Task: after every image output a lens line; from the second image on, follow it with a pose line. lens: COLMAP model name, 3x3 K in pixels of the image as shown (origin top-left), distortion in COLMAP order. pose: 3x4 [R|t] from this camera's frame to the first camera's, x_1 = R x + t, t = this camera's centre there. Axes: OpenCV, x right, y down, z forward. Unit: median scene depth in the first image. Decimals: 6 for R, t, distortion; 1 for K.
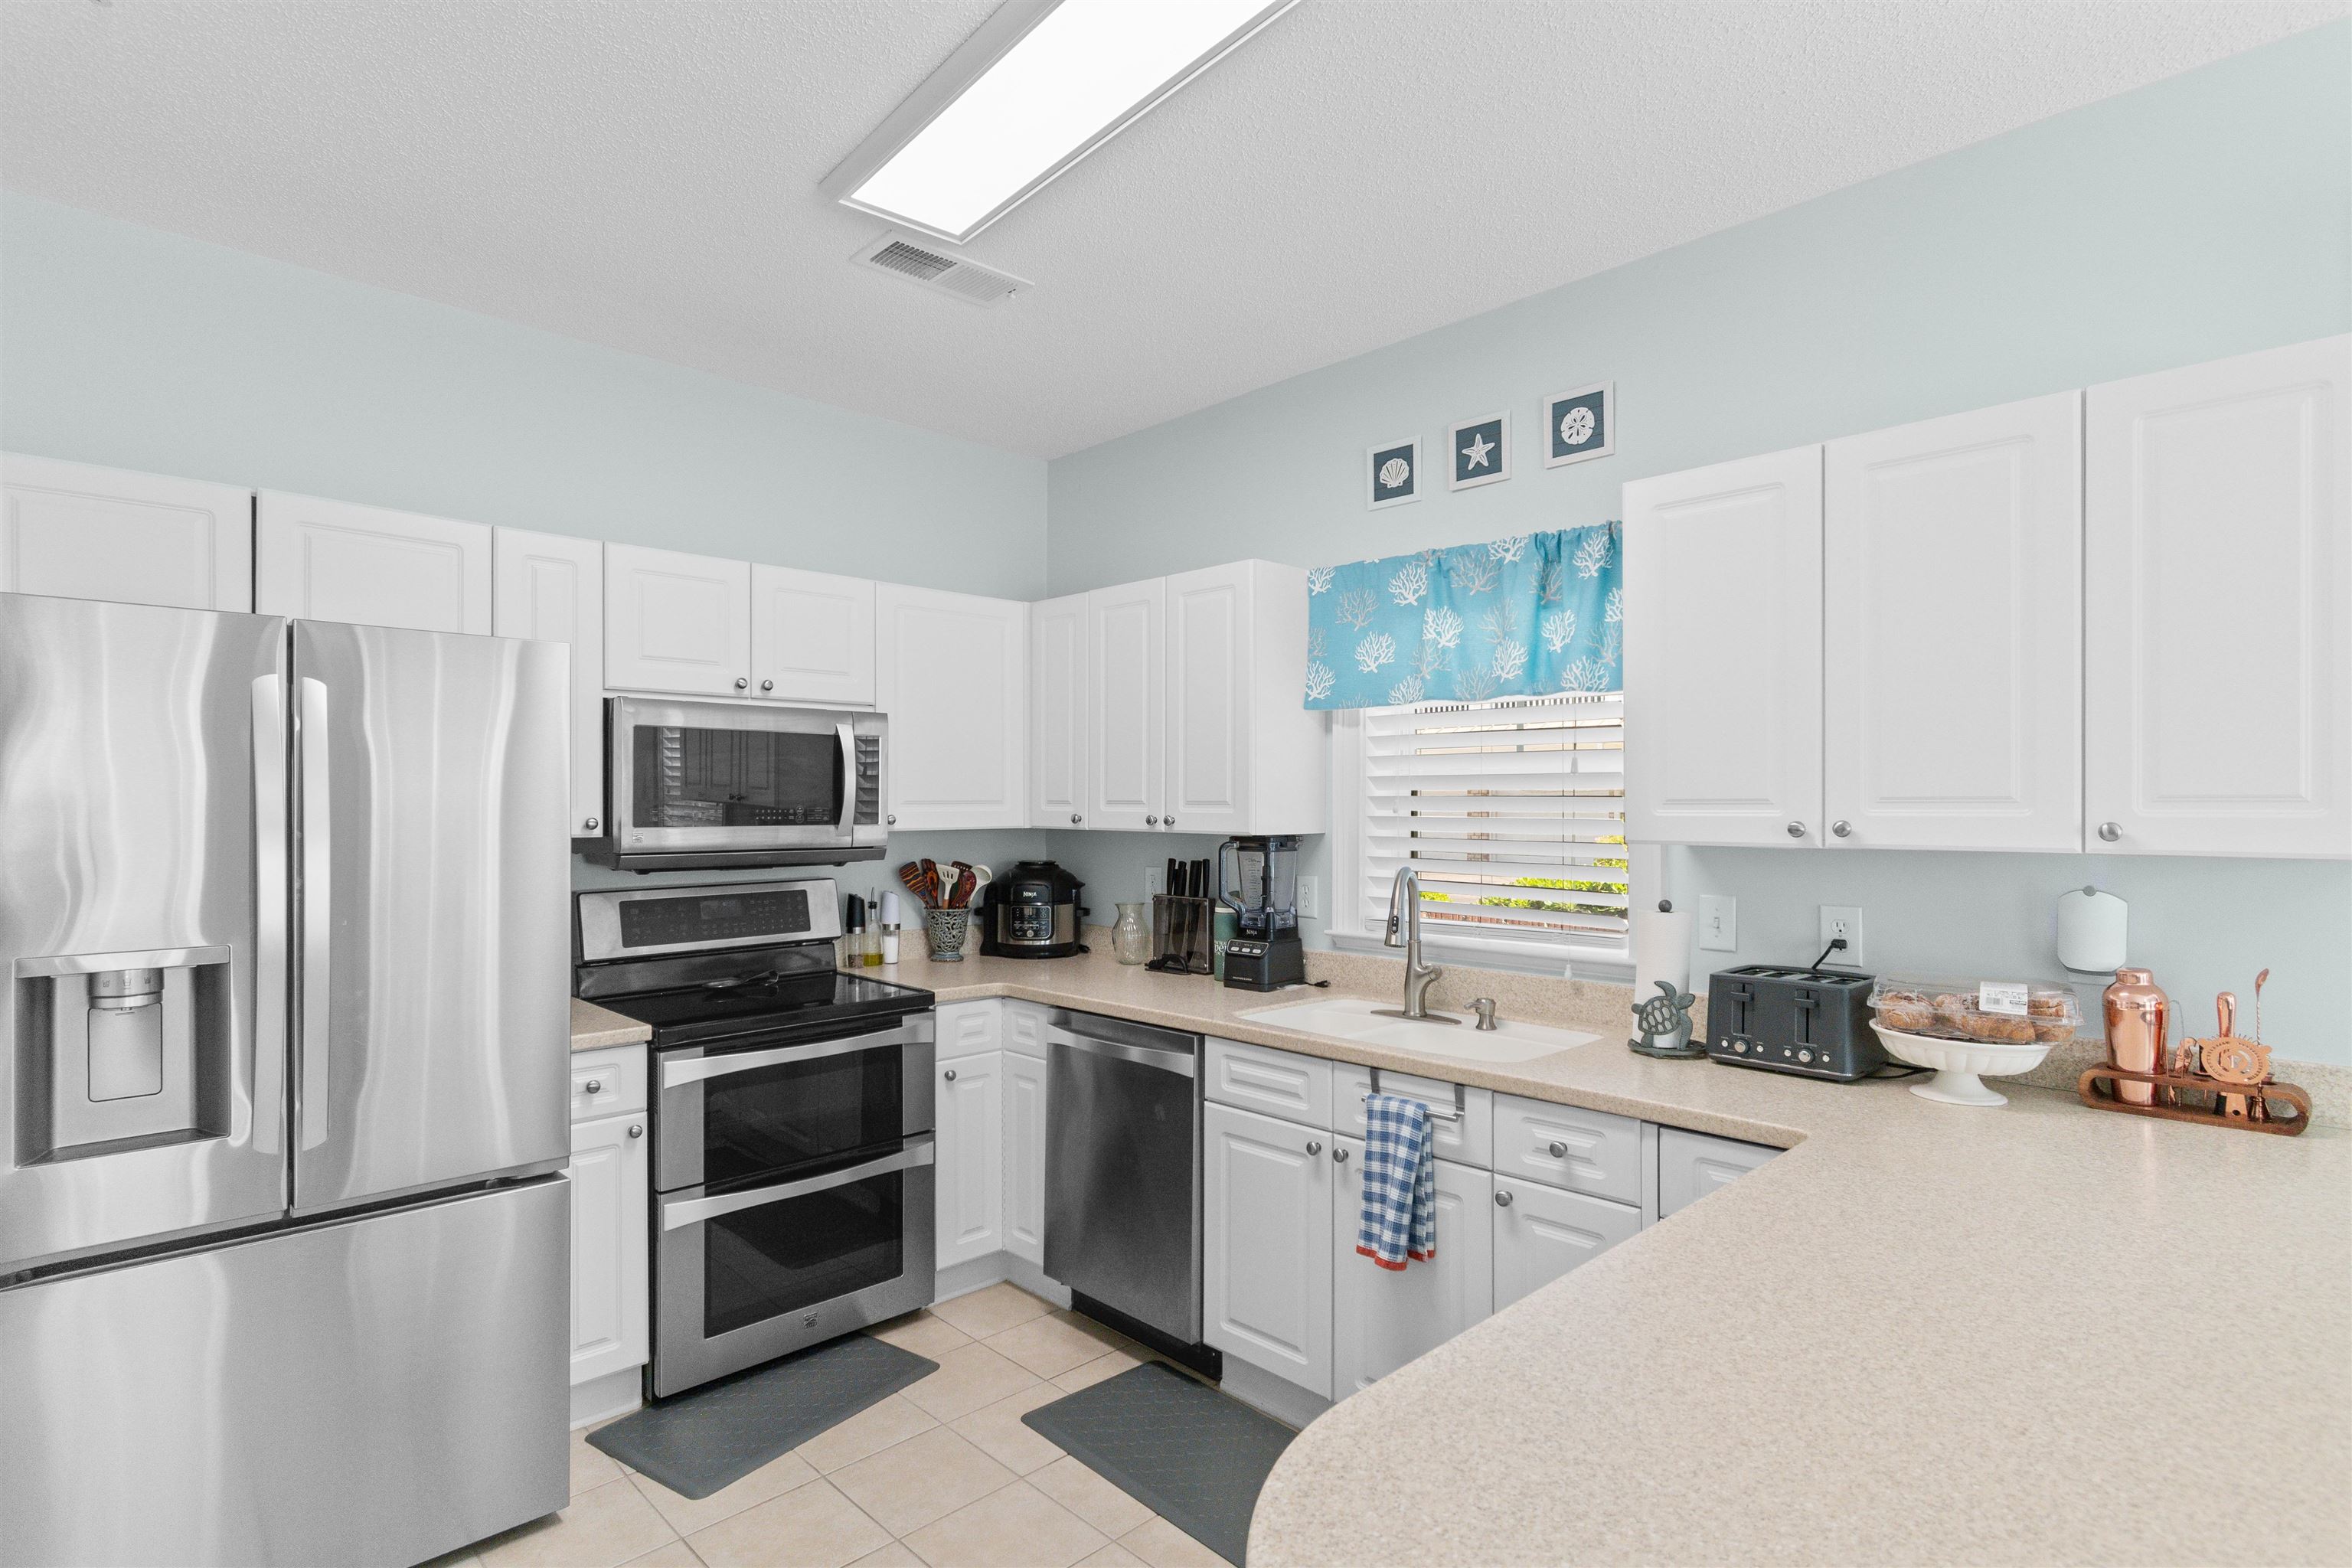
lens RADIAL K [[1168.0, 0, 1180.6], [0, 1168.0, 805.6], [0, 0, 1]] dist [0.000008, 0.000032]
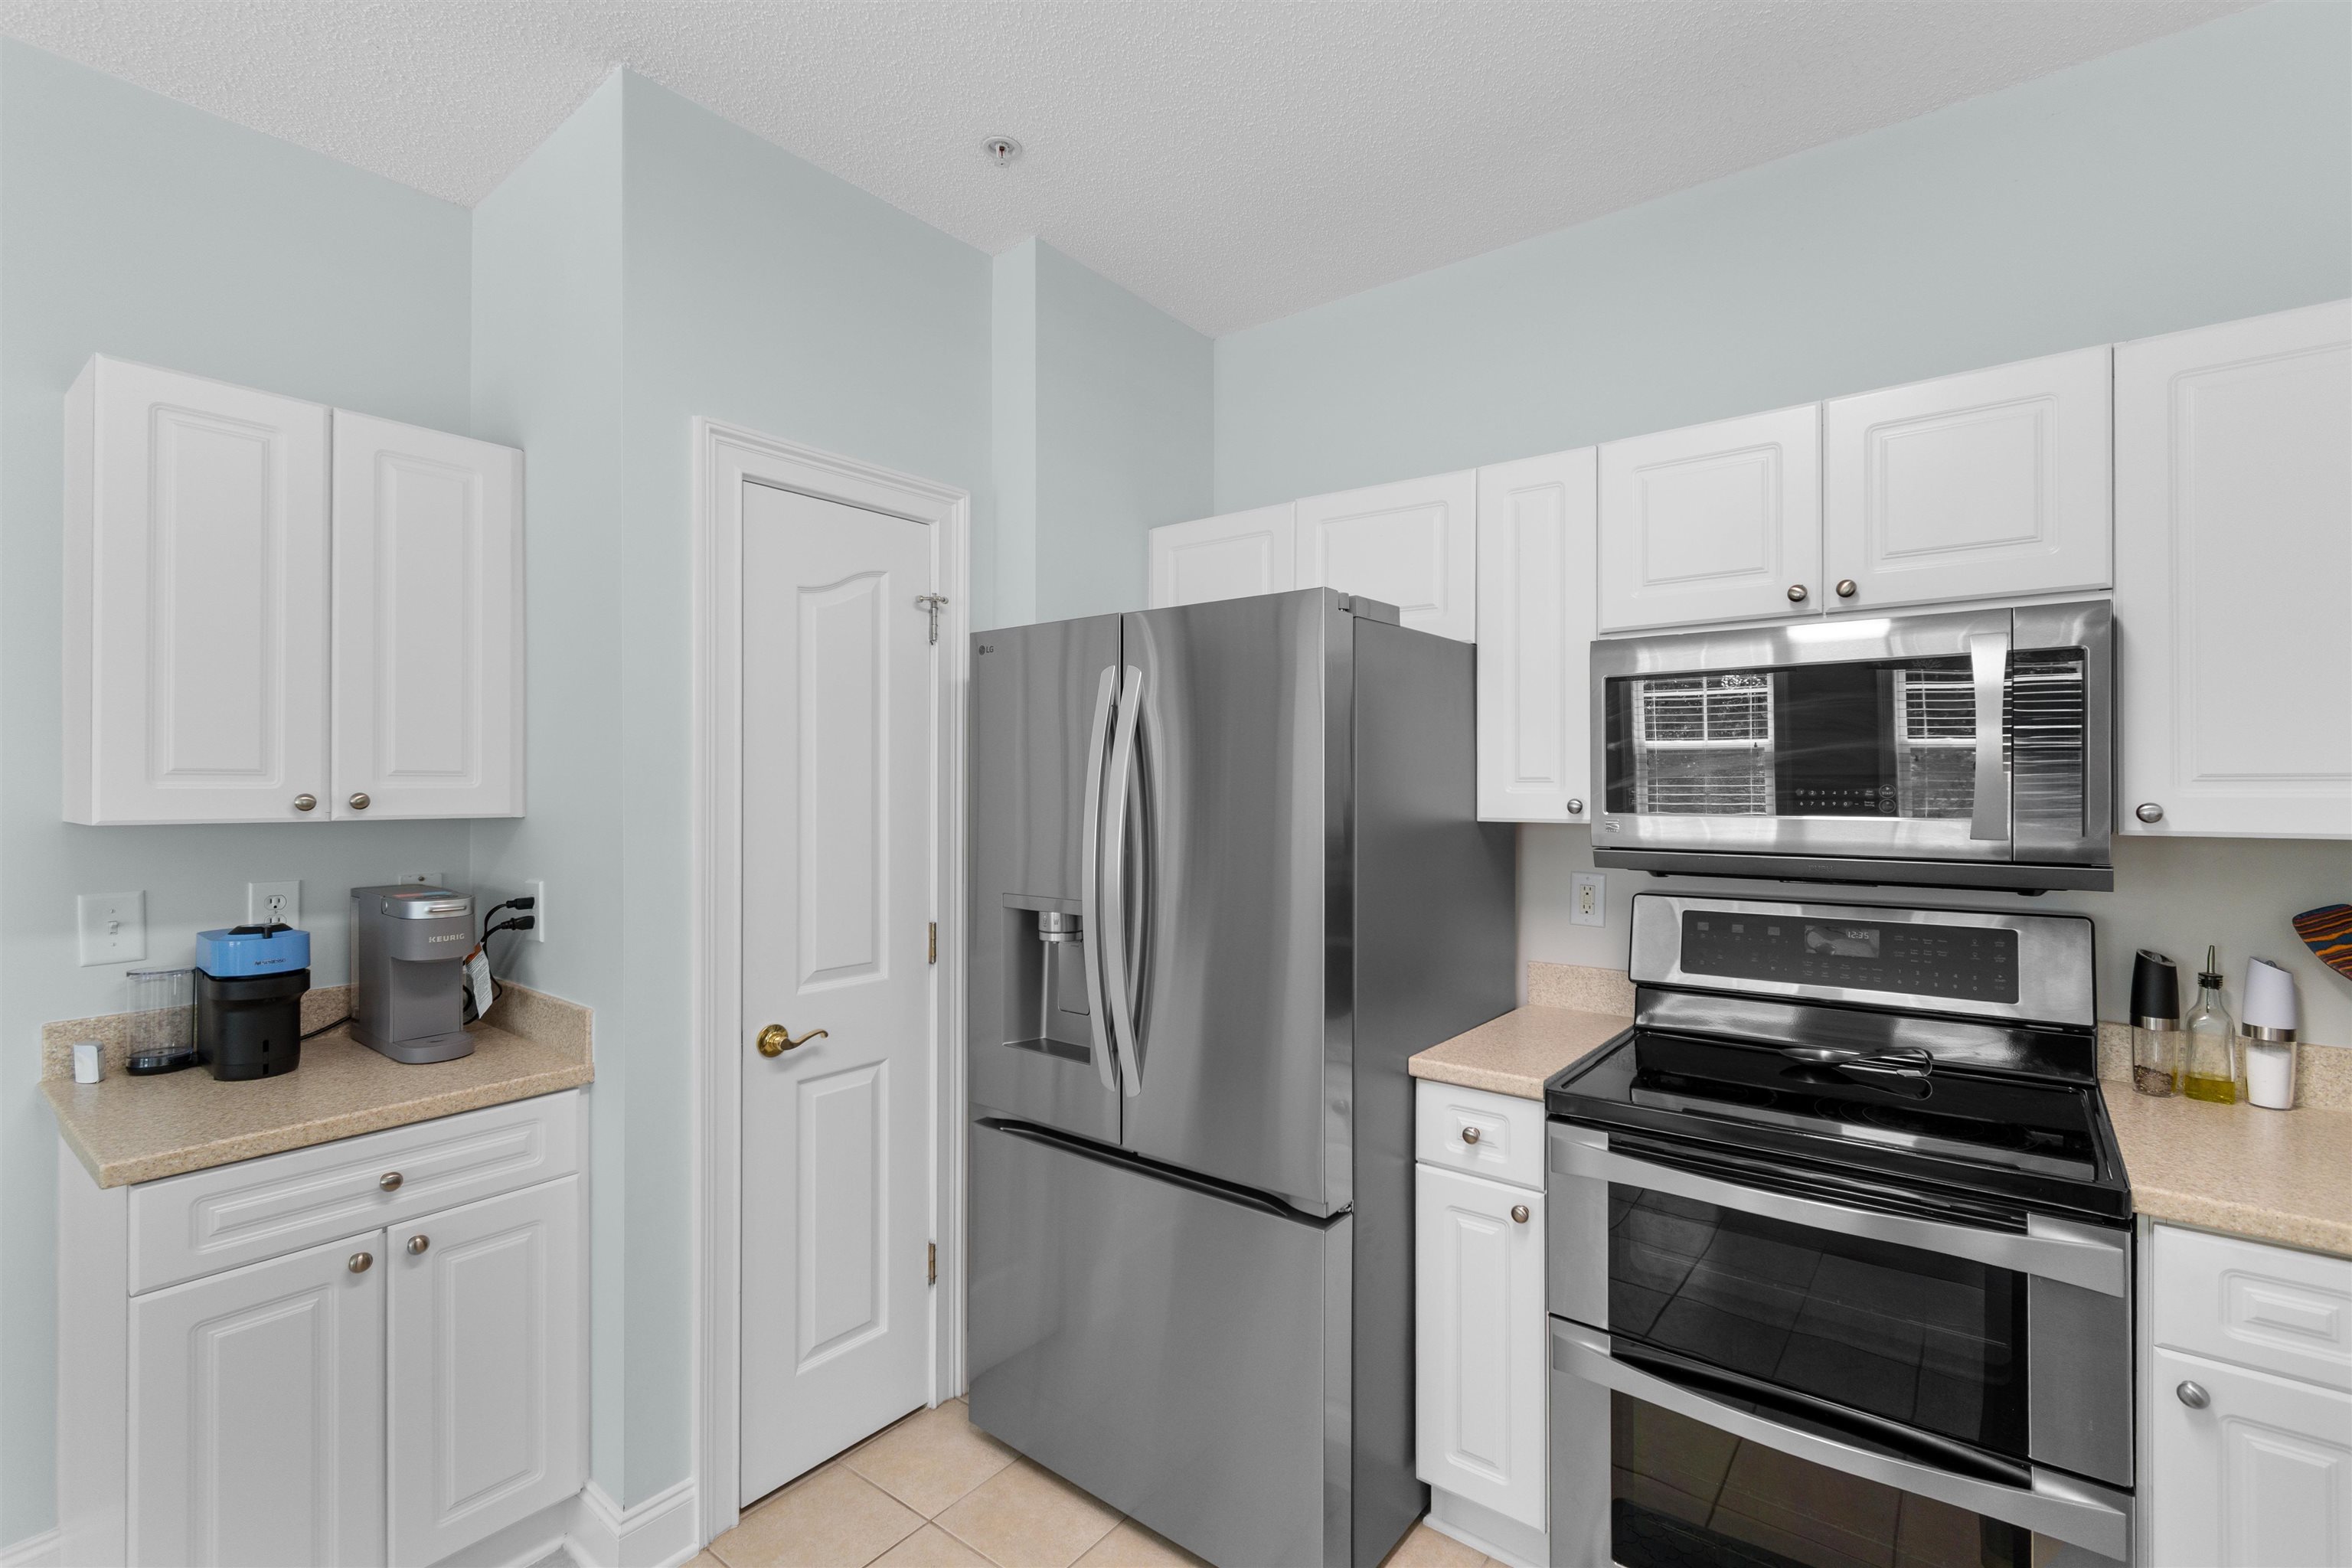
lens RADIAL K [[1031.6, 0, 1187.7], [0, 1031.6, 788.5], [0, 0, 1]] dist [-0.001002, -0.000247]
pose [[0.144452, 0.001831, -0.989510, 0.134330], [-0.003051, 0.999994, 0.001405, 0.002792], [0.989507, 0.002816, 0.144457, 0.577600]]
